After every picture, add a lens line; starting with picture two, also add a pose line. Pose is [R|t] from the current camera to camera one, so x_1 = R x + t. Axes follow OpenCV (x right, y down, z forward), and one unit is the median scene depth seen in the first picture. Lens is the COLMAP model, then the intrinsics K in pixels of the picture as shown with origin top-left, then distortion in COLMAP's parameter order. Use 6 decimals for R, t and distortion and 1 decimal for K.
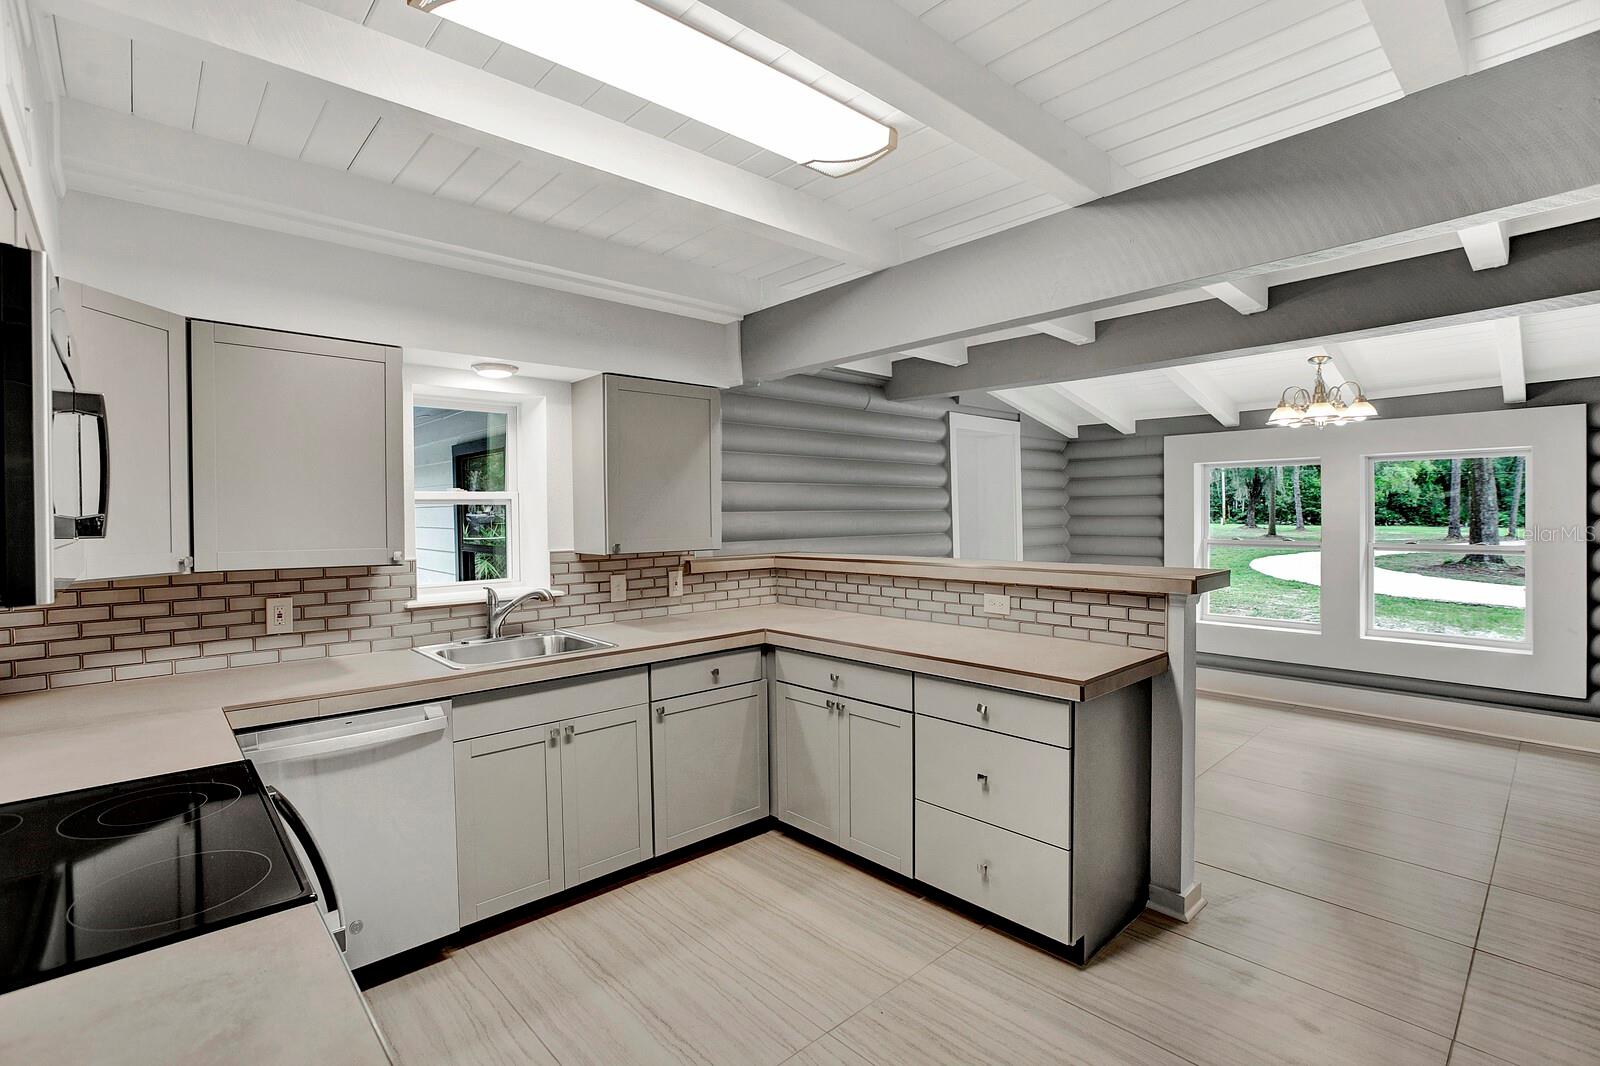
lens RADIAL K [[742.5, 0, 802.7], [0, 742.5, 528.6], [0, 0, 1]] dist [-0.026818, 0.011117]
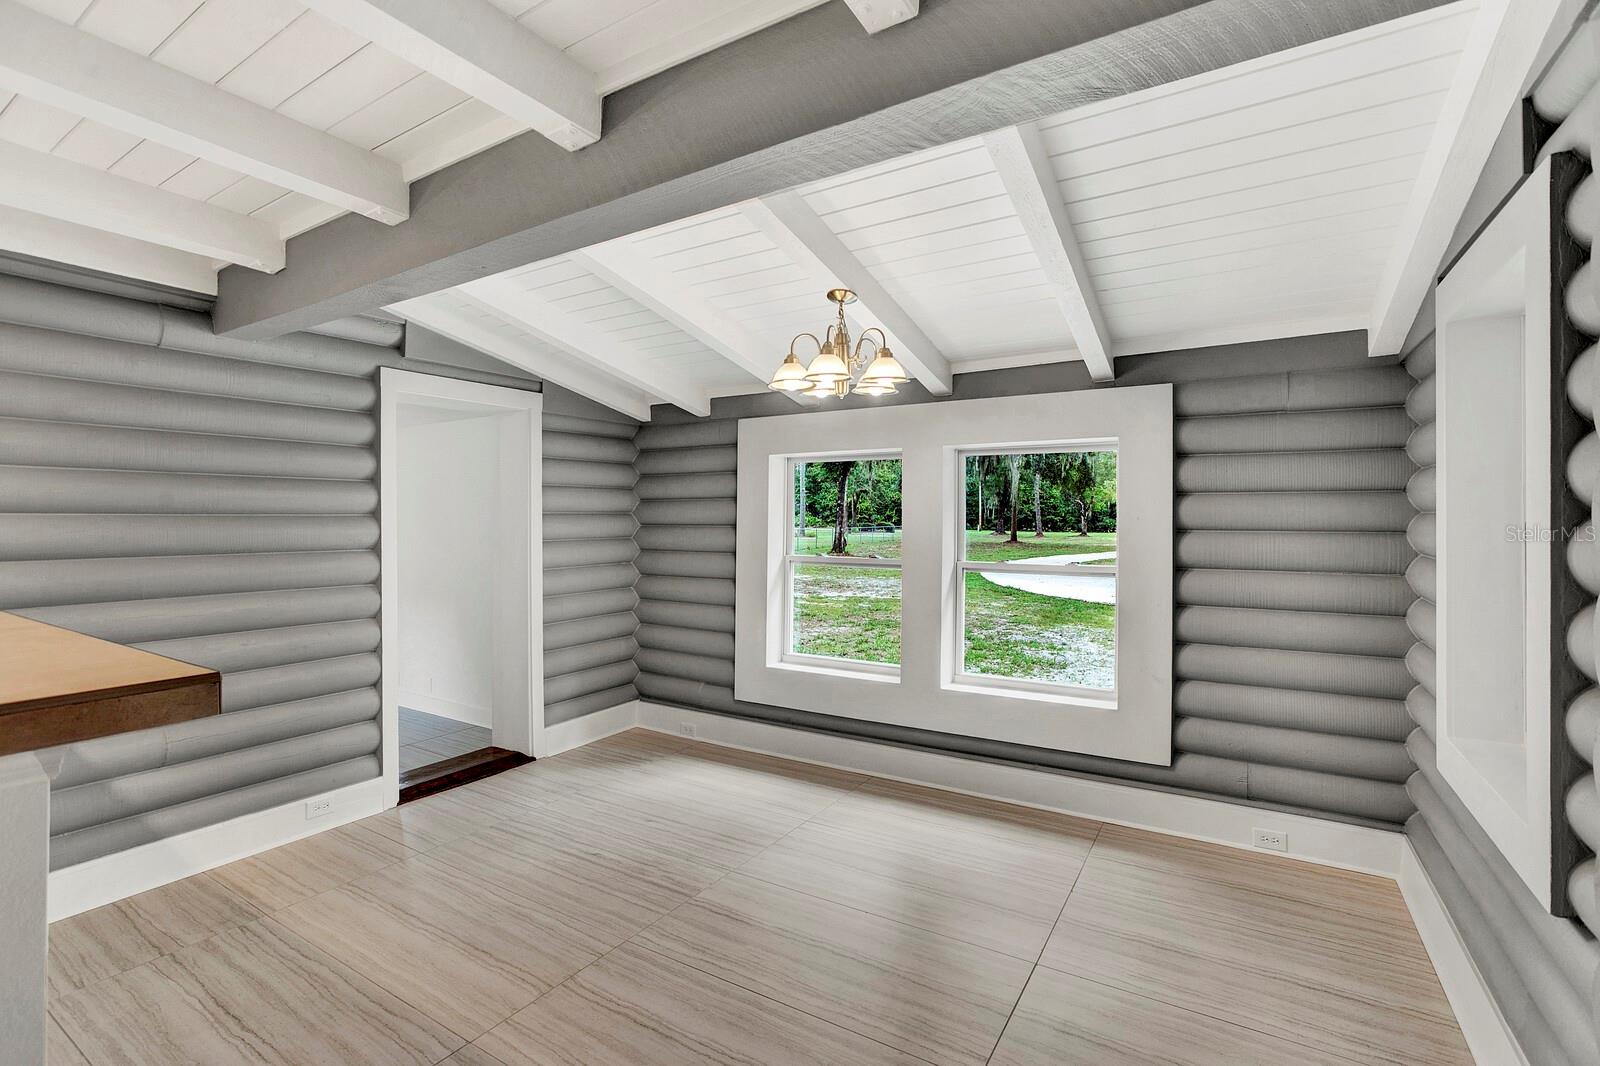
lens RADIAL K [[742.5, 0, 791.5], [0, 742.5, 521.2], [0, 0, 1]] dist [-0.026818, 0.011117]
pose [[0.967000, 0.002849, 0.254762, 0.351818], [0.001967, 0.999824, -0.018646, -0.006258], [-0.254770, 0.018531, 0.966824, 0.251867]]
